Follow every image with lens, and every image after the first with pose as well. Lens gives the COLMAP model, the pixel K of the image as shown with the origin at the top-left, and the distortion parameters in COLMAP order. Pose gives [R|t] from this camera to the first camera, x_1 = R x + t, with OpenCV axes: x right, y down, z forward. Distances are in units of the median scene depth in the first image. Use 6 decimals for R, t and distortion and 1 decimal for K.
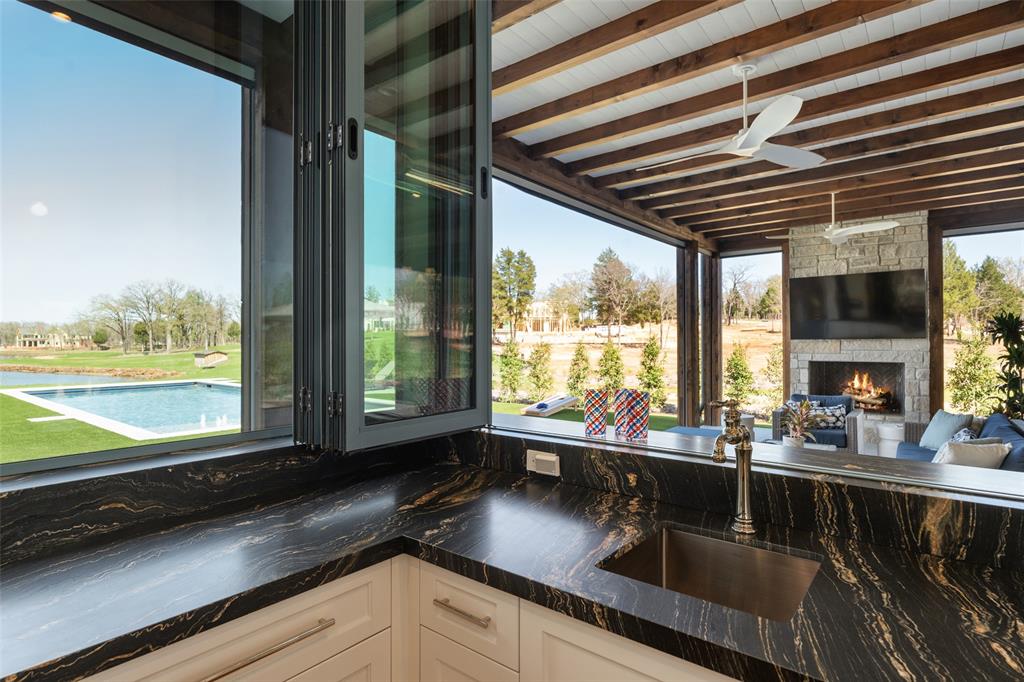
lens RADIAL K [[525.9, 0, 494.6], [0, 525.9, 339.9], [0, 0, 1]] dist [-0.001045, 0.000854]
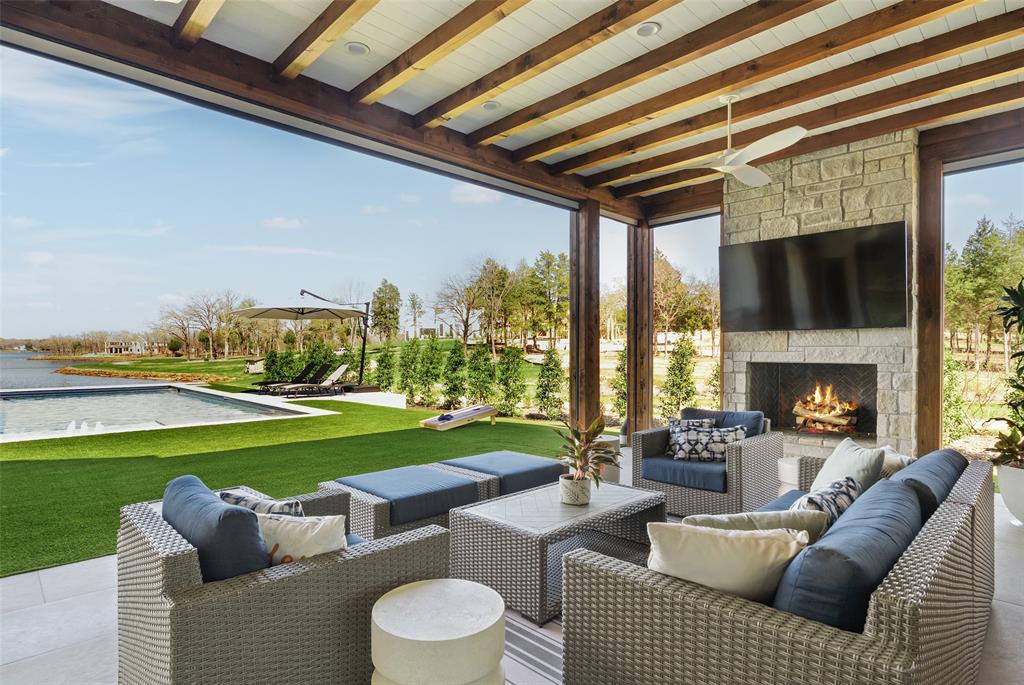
lens RADIAL K [[532.8, 0, 481.9], [0, 532.8, 354.8], [0, 0, 1]] dist [0.001028, -0.001525]
pose [[0.990898, 0.004792, -0.134530, 0.325421], [-0.003289, 0.999930, 0.011394, 0.022029], [0.134575, -0.010848, 0.990844, 0.227054]]
